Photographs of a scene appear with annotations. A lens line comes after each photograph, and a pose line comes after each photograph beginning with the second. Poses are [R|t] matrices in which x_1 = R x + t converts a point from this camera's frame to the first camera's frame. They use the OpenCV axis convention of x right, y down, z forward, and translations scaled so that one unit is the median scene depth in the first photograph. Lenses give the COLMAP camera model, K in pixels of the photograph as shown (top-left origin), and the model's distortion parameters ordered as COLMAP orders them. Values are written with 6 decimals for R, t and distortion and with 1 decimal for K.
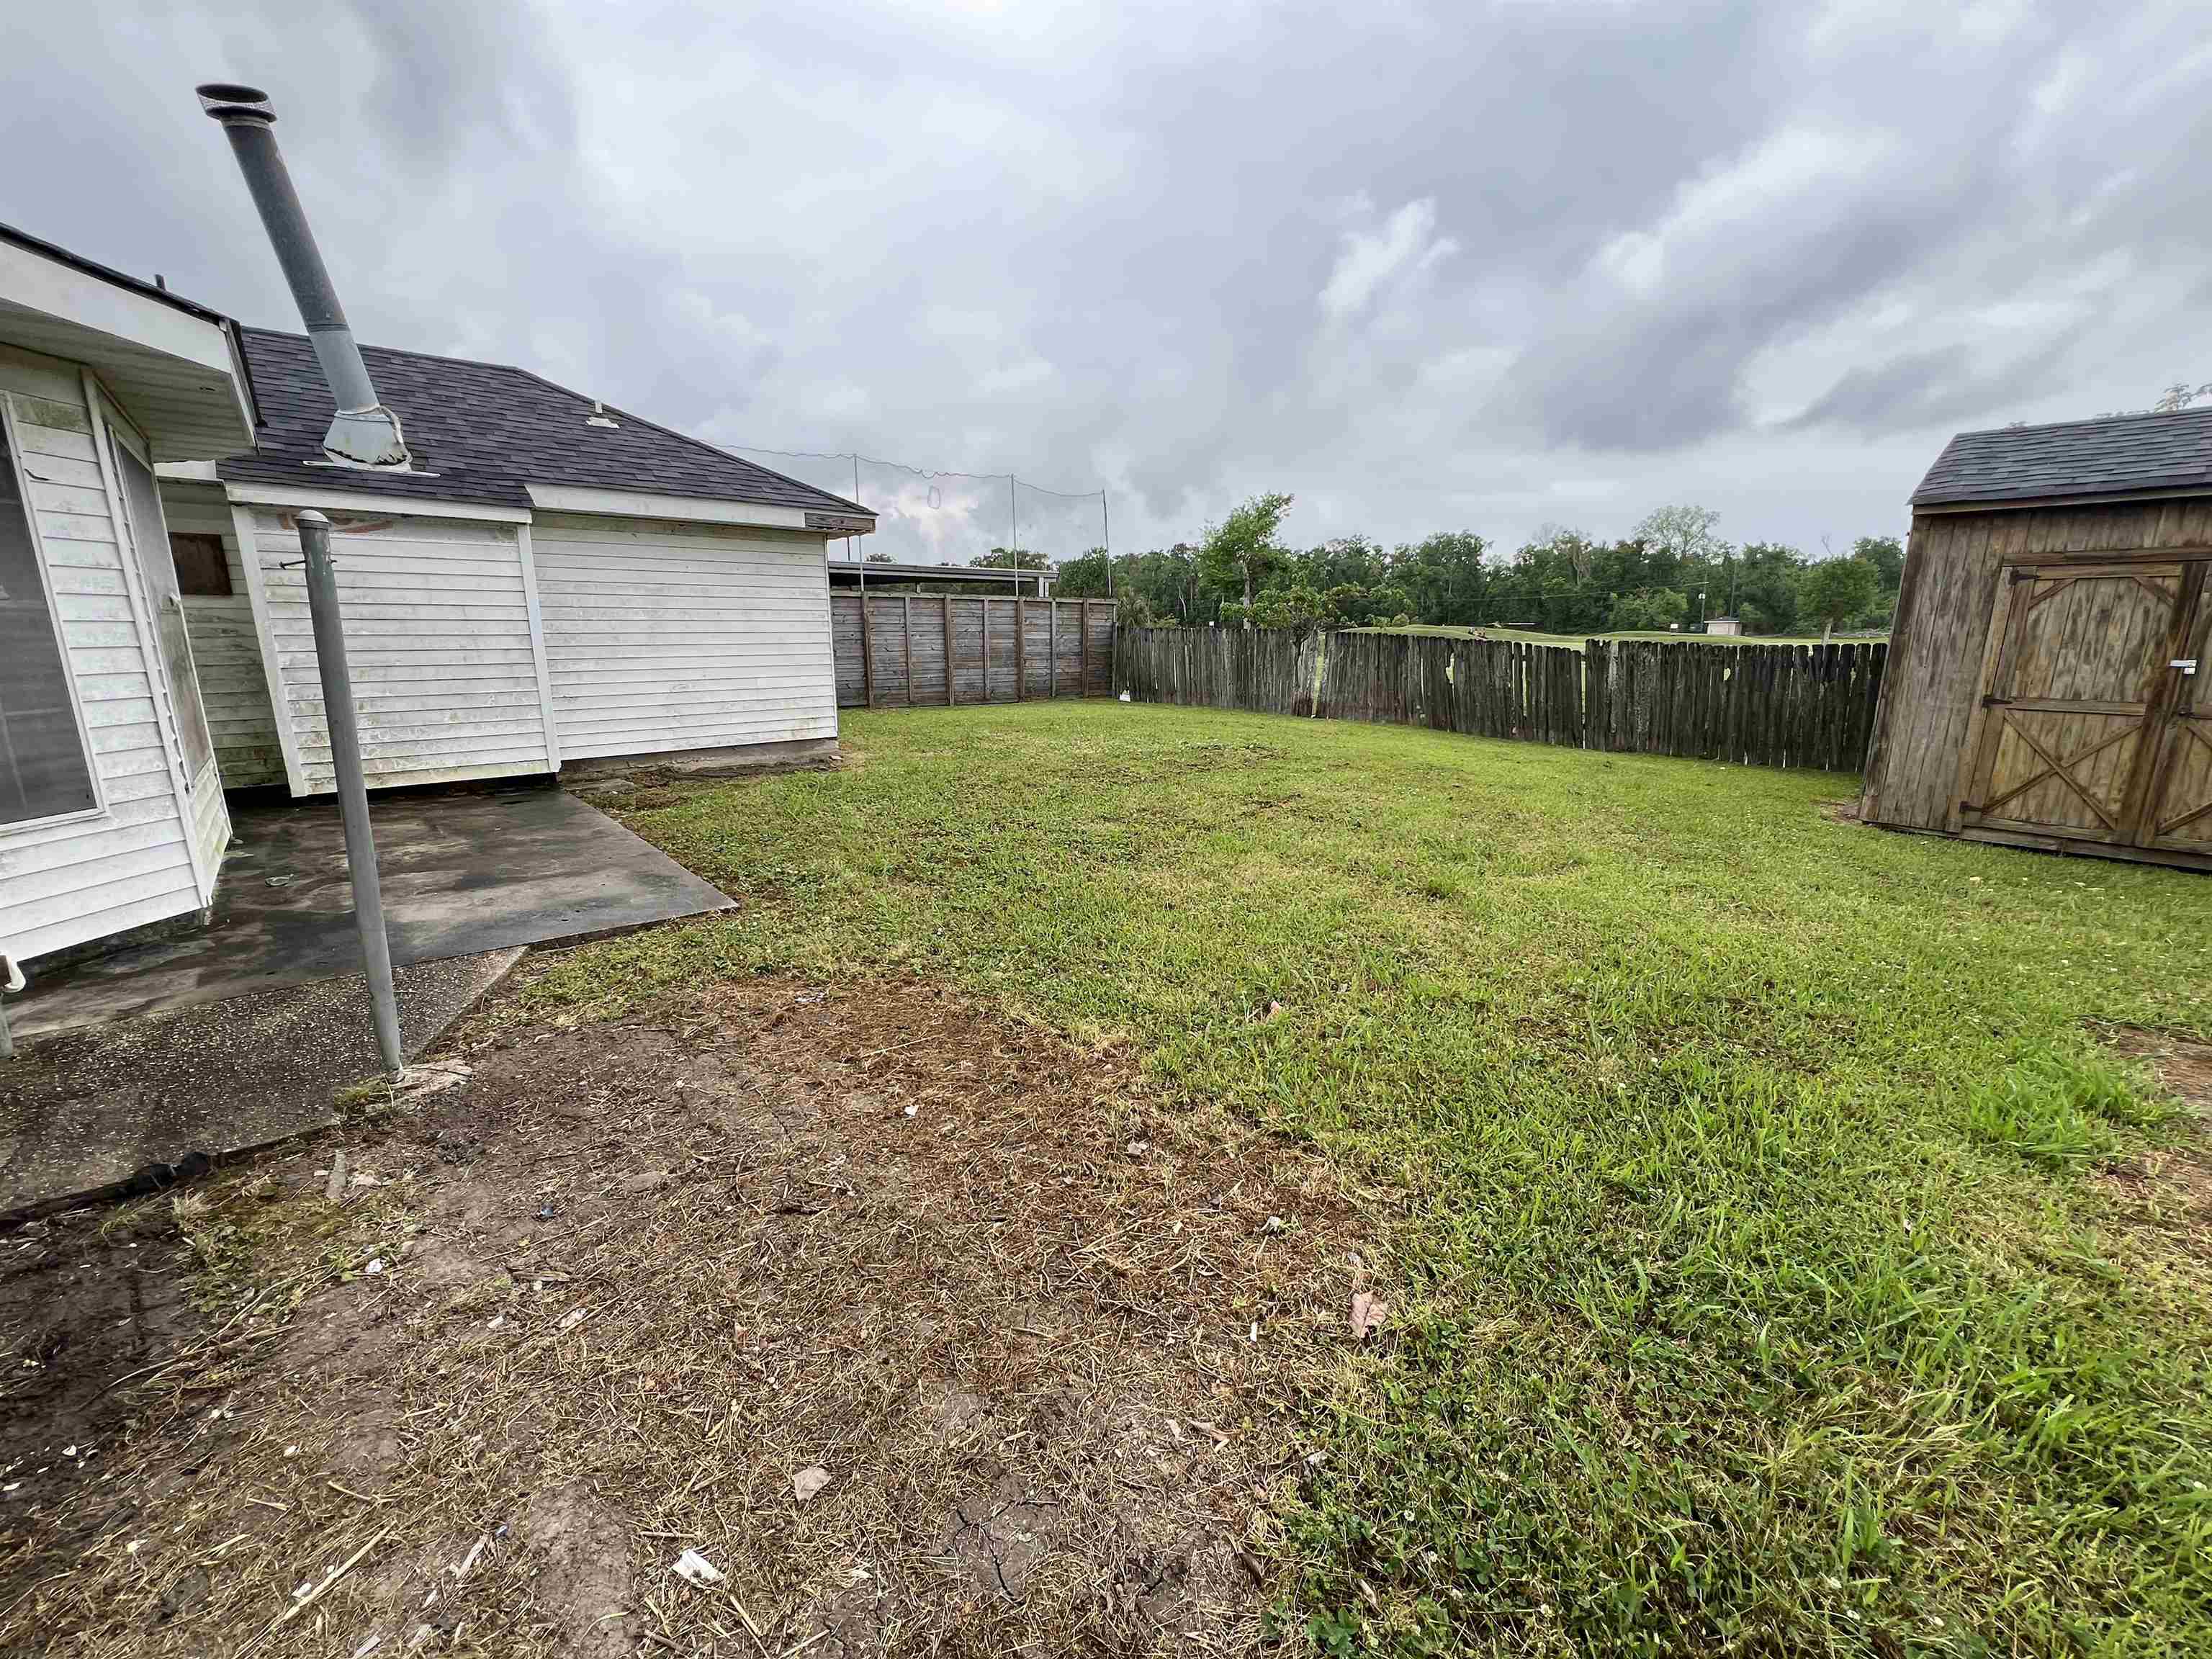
lens RADIAL K [[886.3, 0, 1105.3], [0, 886.3, 823.8], [0, 0, 1]] dist [-0.002704, 0.001265]
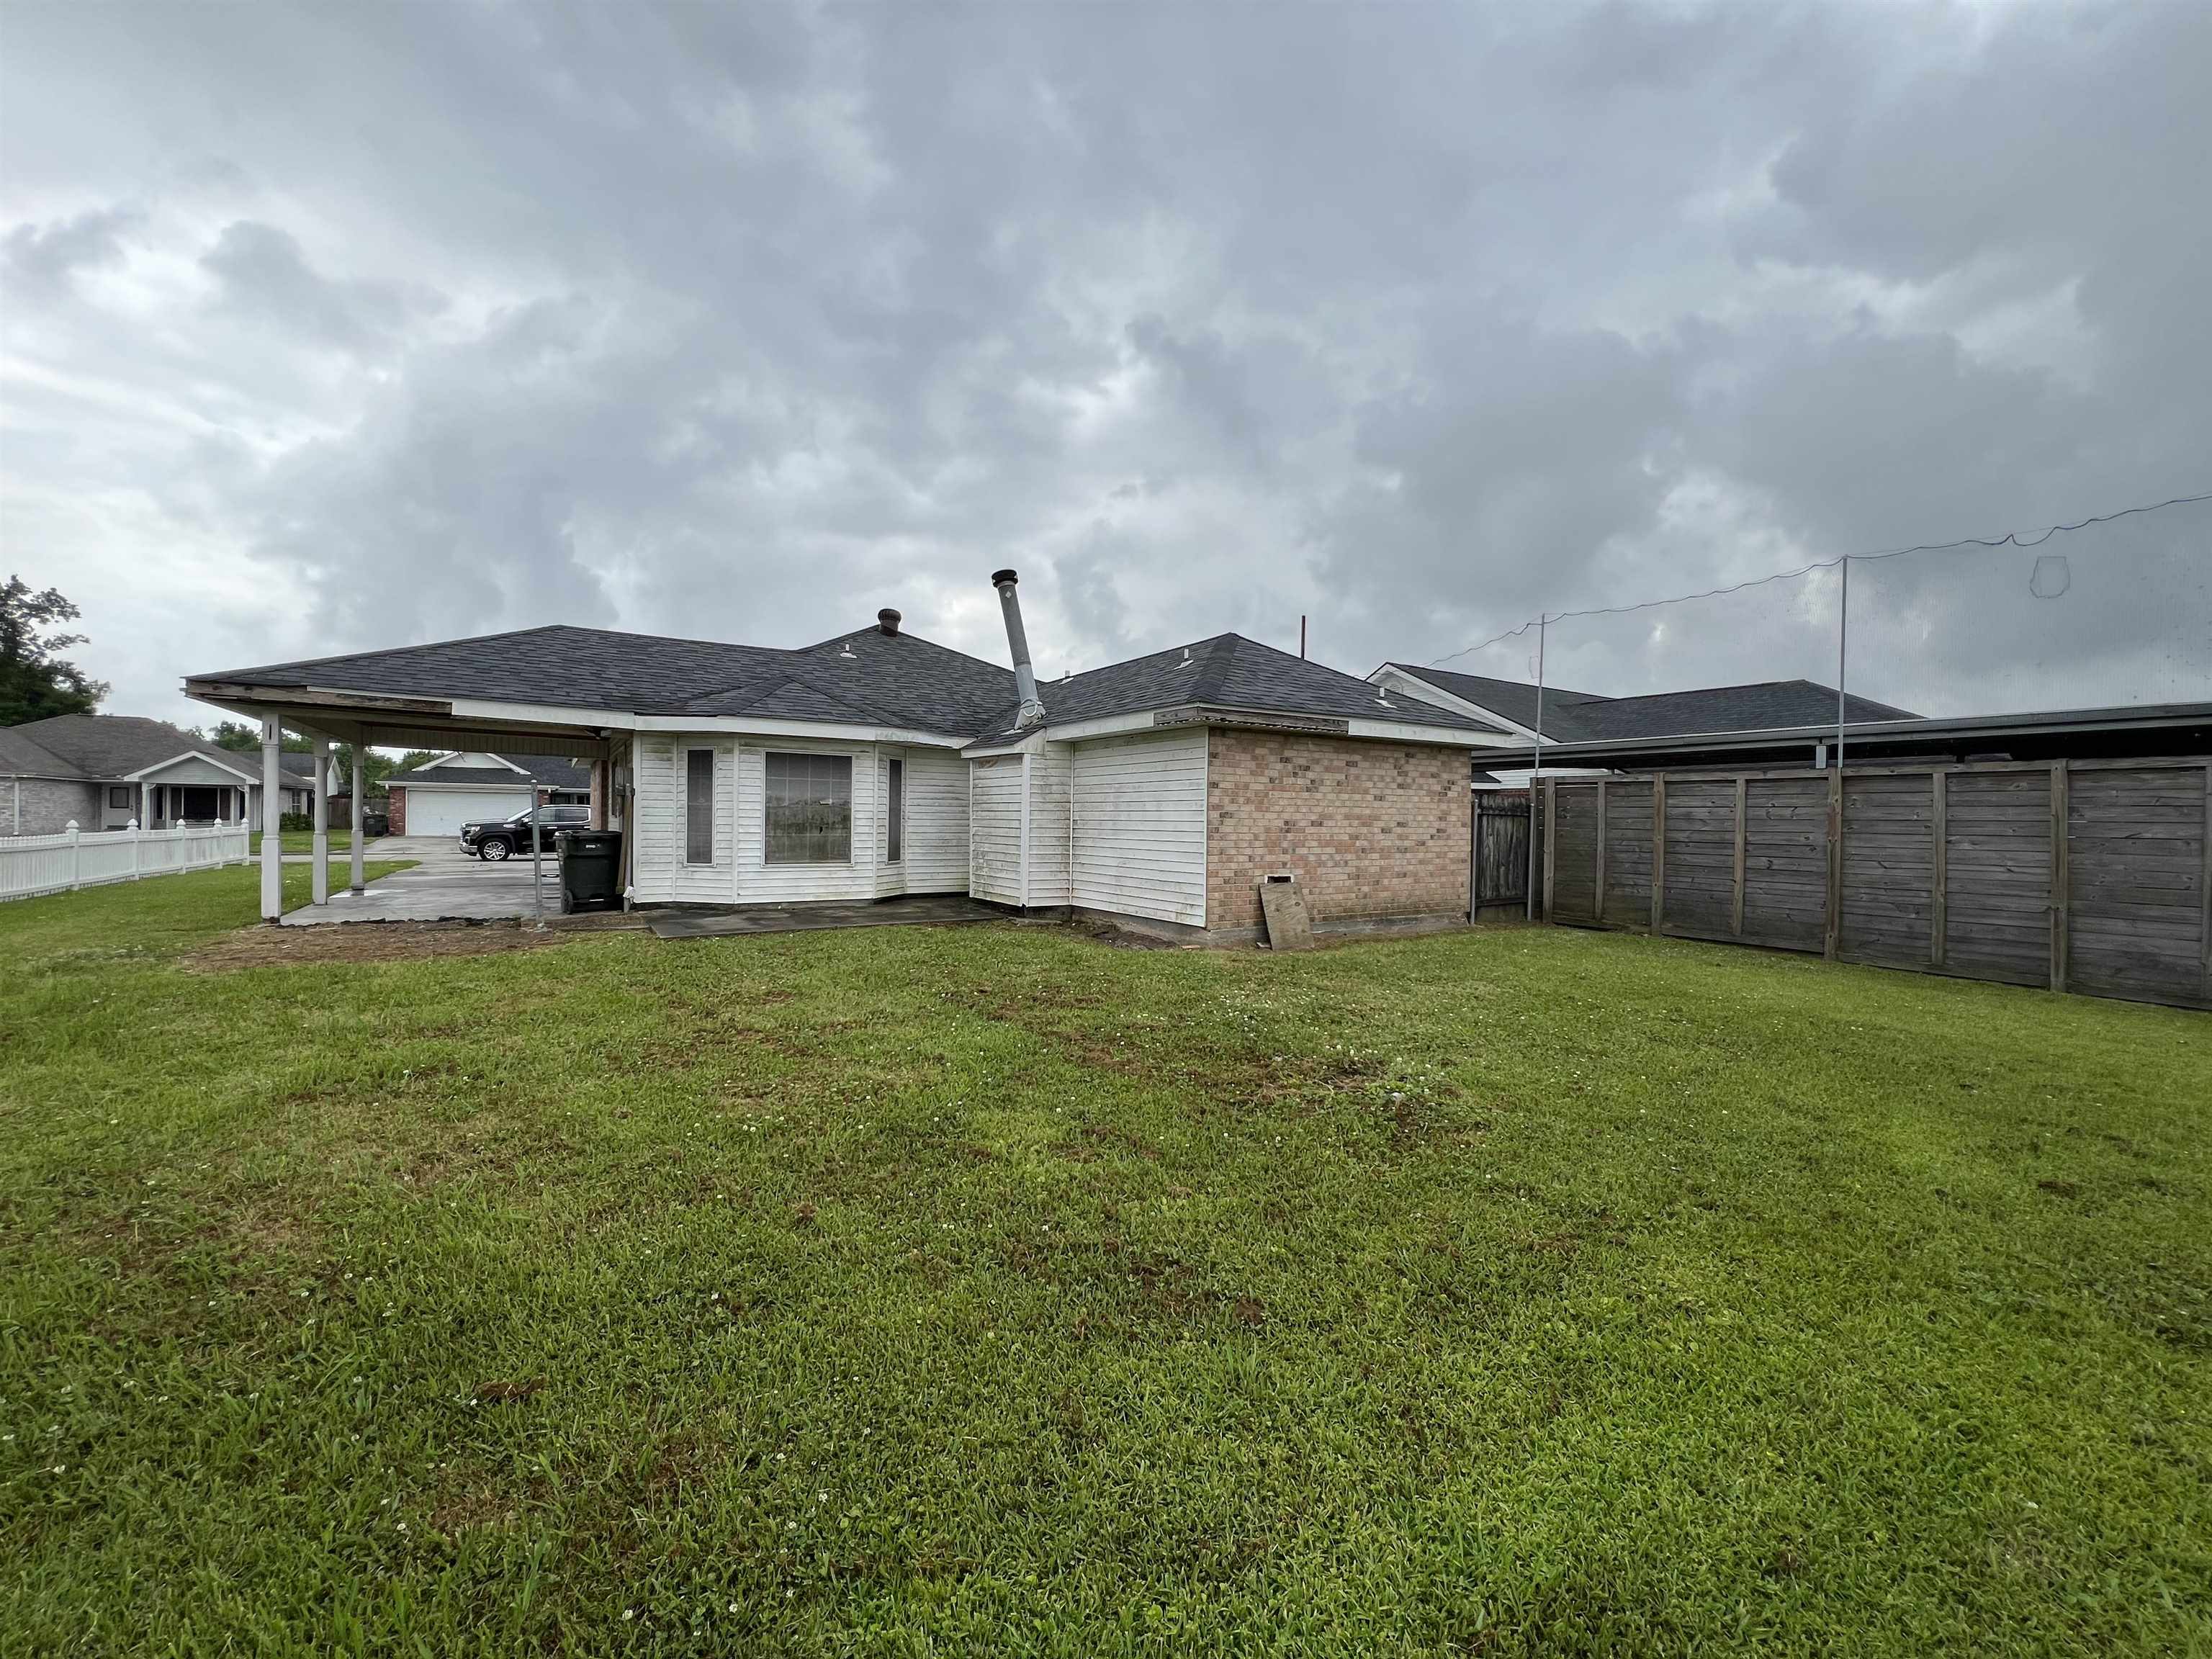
lens RADIAL K [[886.3, 0, 1105.3], [0, 886.3, 823.8], [0, 0, 1]] dist [-0.002704, 0.001265]
pose [[-0.158047, -0.000518, -0.987431, 1.233170], [-0.228607, 0.972850, 0.036081, -0.403140], [0.960604, 0.231436, -0.153874, 1.883342]]
